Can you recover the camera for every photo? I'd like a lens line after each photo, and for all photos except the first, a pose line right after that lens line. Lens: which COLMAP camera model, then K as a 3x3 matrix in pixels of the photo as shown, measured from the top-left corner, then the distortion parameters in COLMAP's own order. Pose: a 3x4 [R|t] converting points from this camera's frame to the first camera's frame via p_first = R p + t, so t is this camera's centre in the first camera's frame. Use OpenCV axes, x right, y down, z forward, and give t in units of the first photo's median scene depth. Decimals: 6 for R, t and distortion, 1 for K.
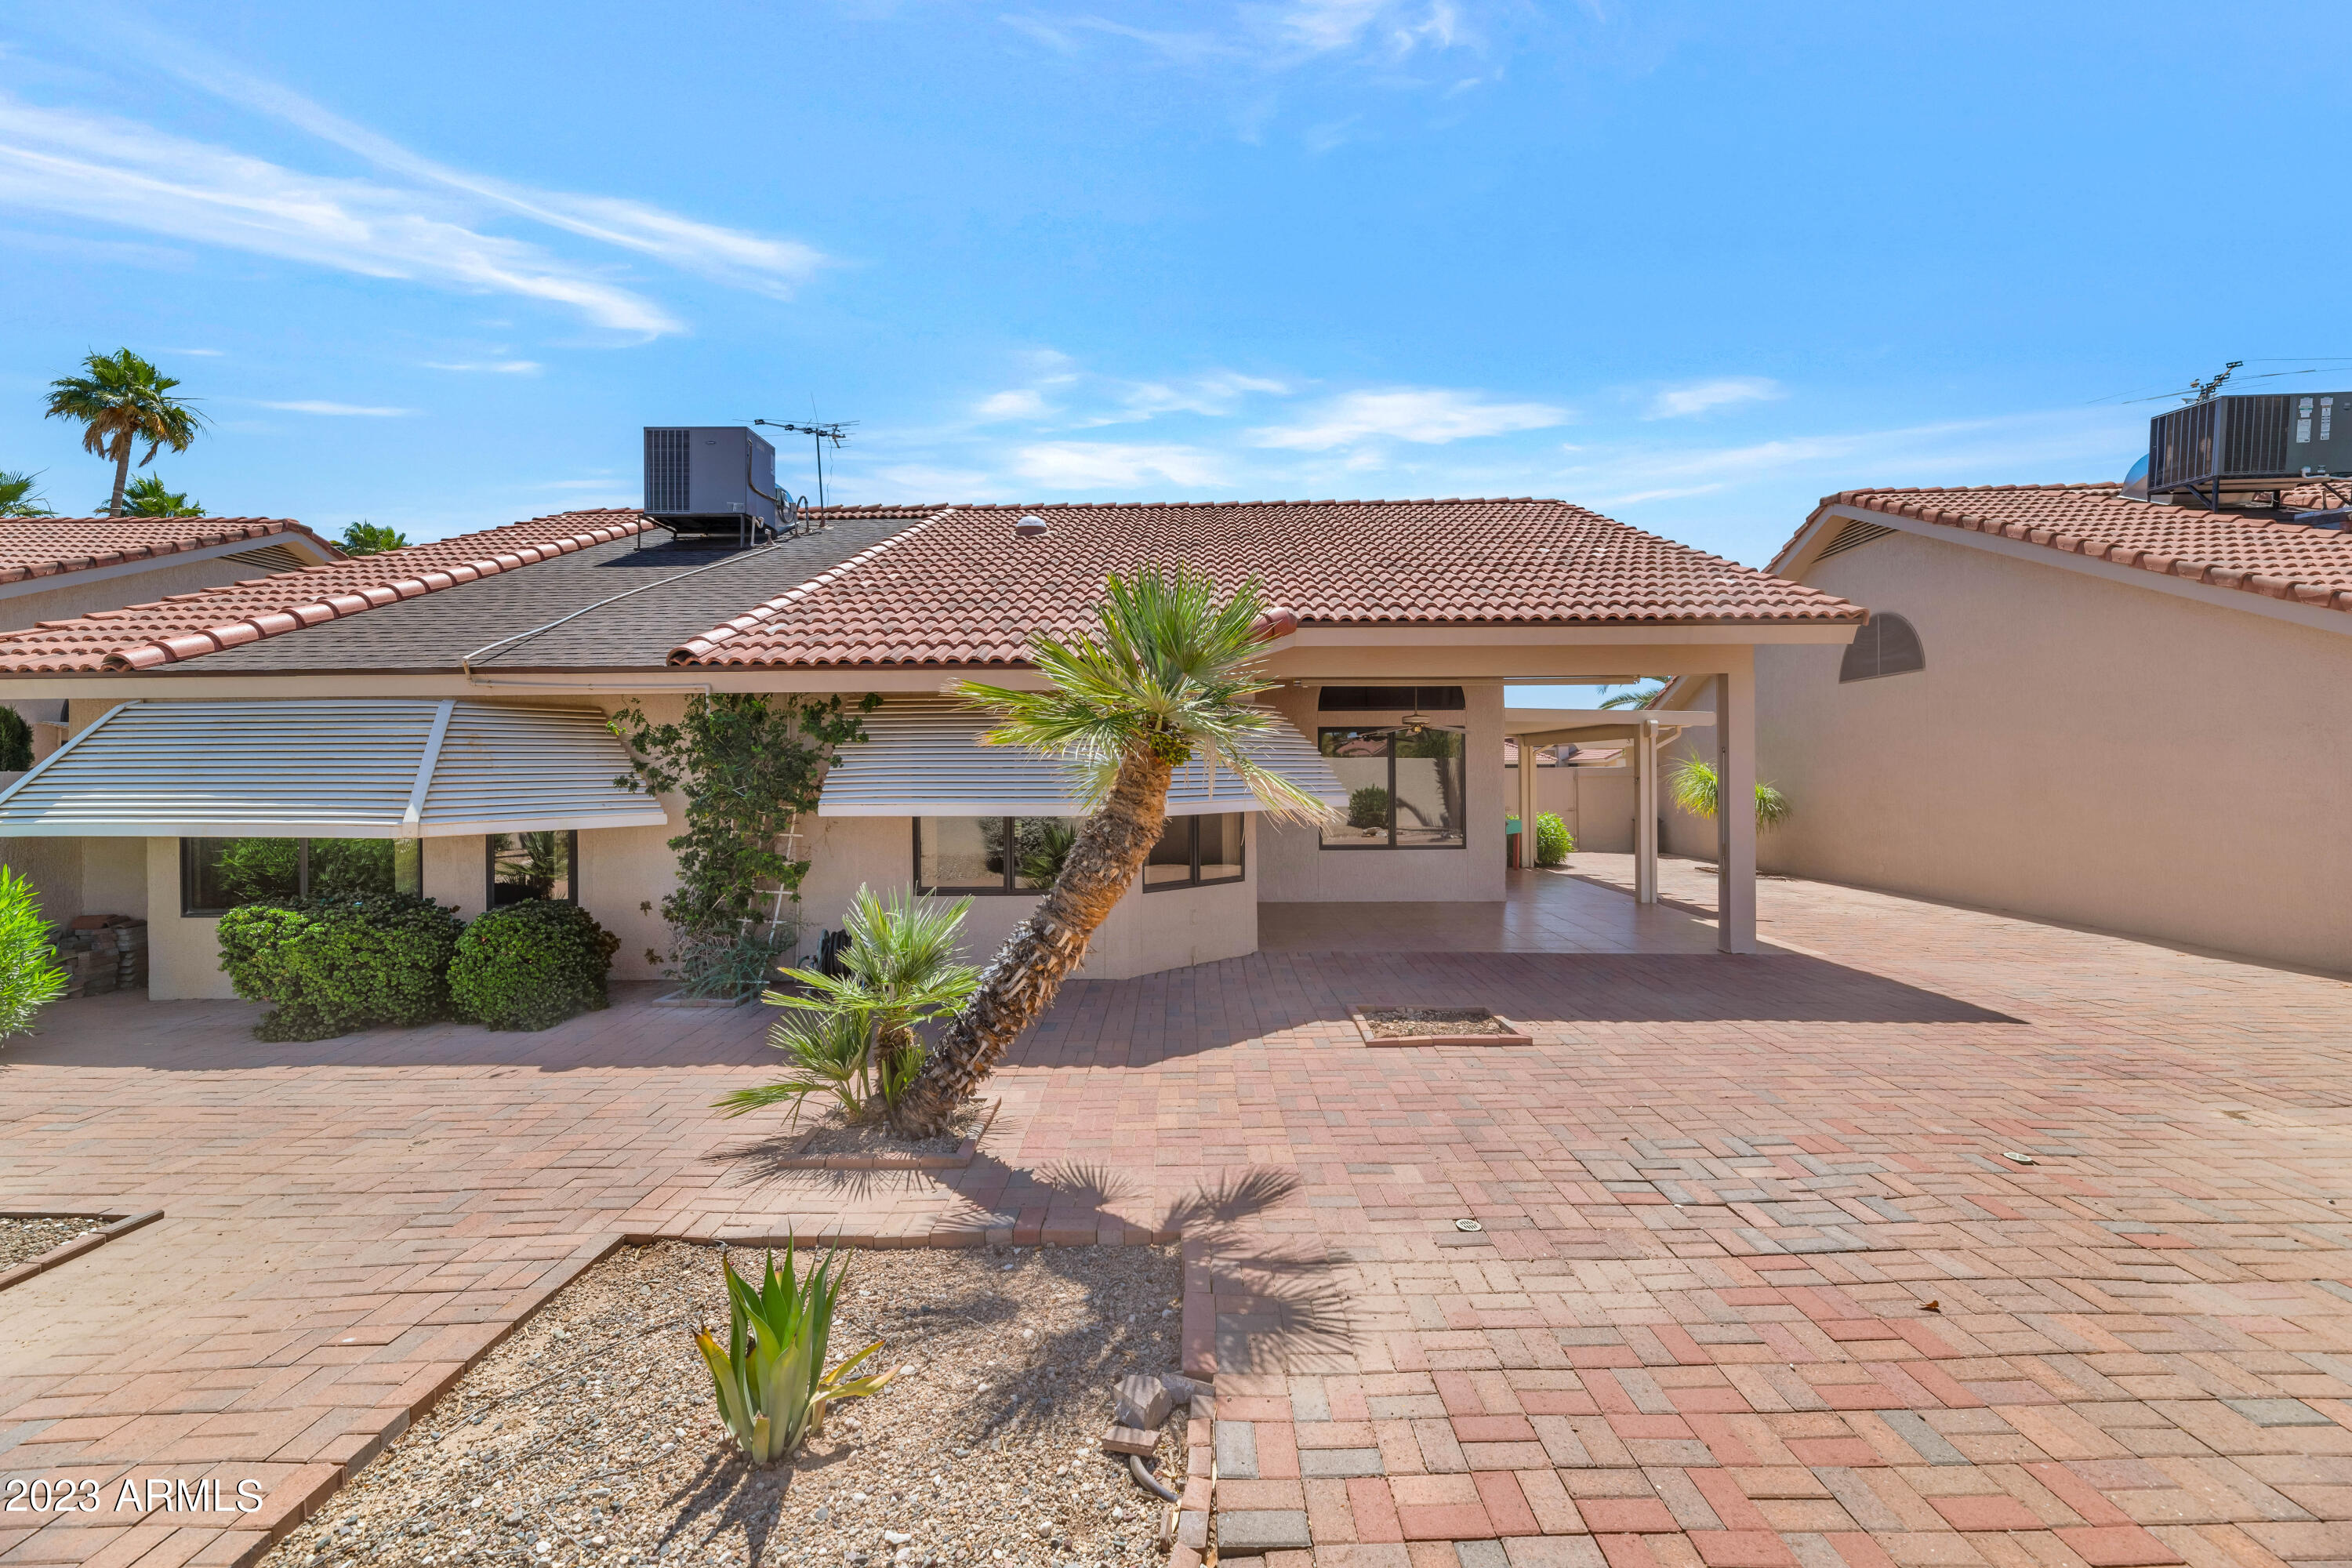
lens RADIAL K [[976.3, 0, 1176.0], [0, 976.3, 784.0], [0, 0, 1]] dist [0.000760, -0.000506]
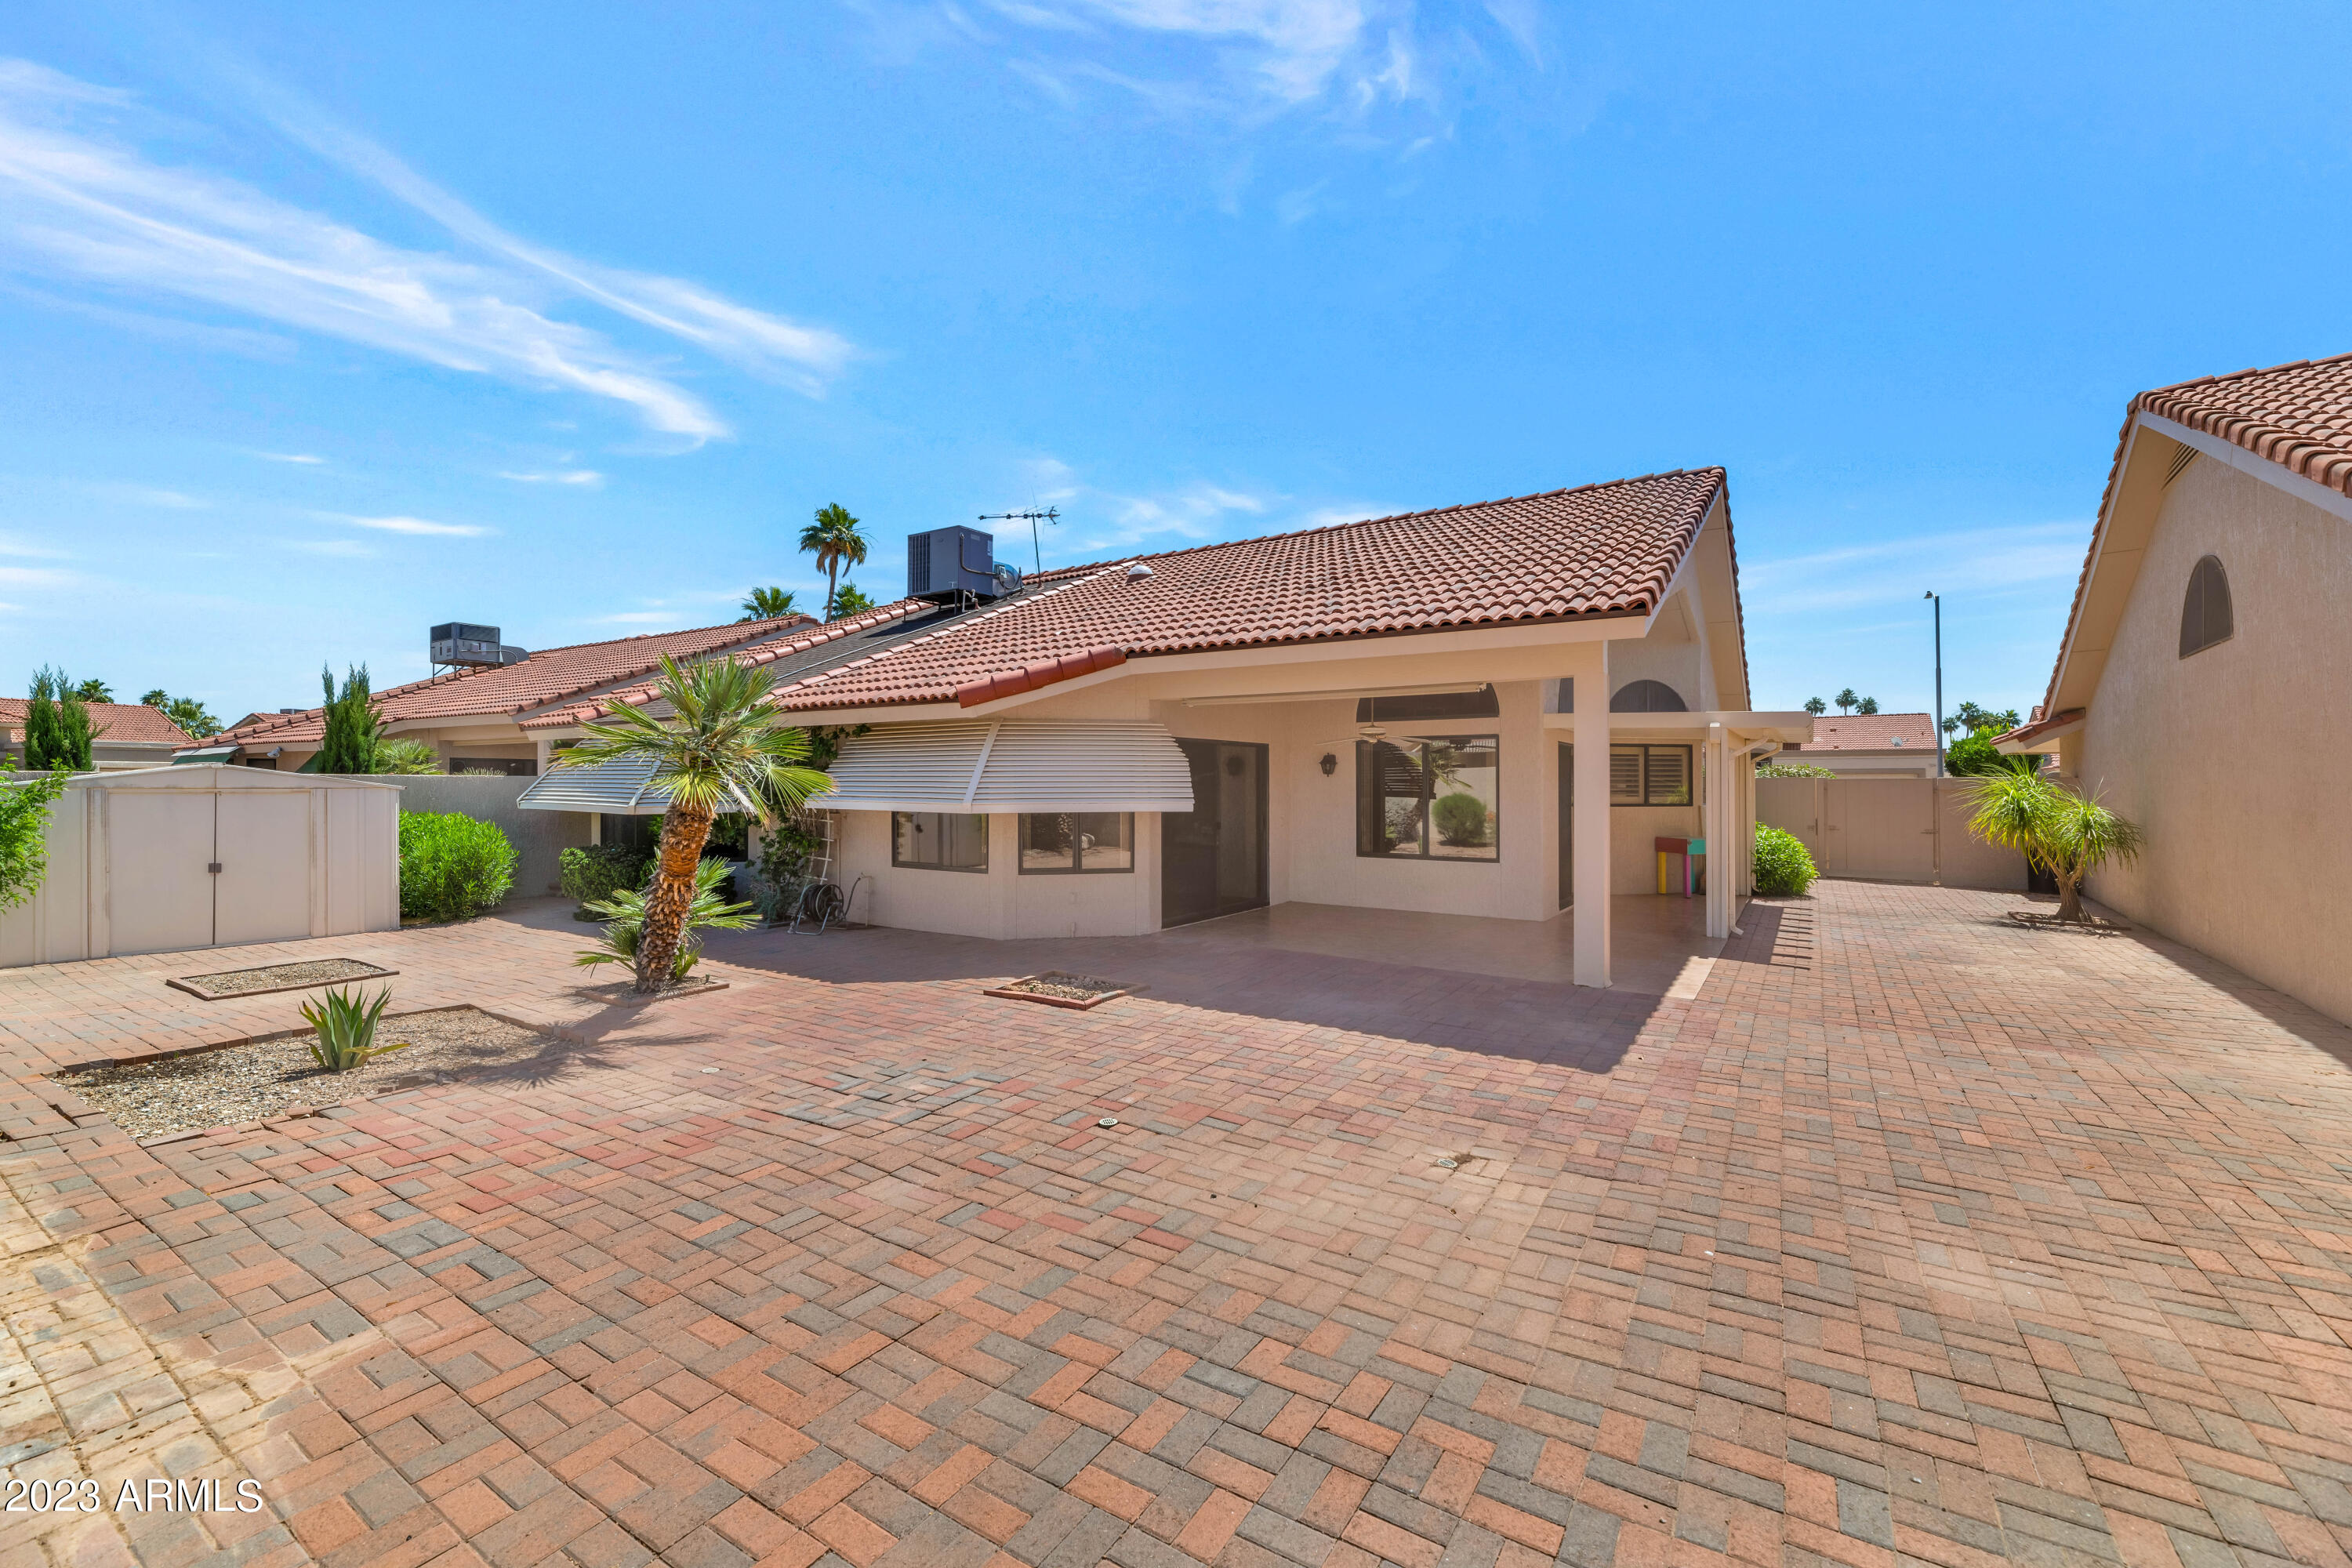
lens RADIAL K [[976.3, 0, 1176.0], [0, 976.3, 784.0], [0, 0, 1]] dist [0.000760, -0.000506]
pose [[0.833625, 0.008058, -0.552271, 0.688146], [-0.011718, 0.999927, -0.003099, -0.004051], [0.552206, 0.009055, 0.833659, 0.040490]]
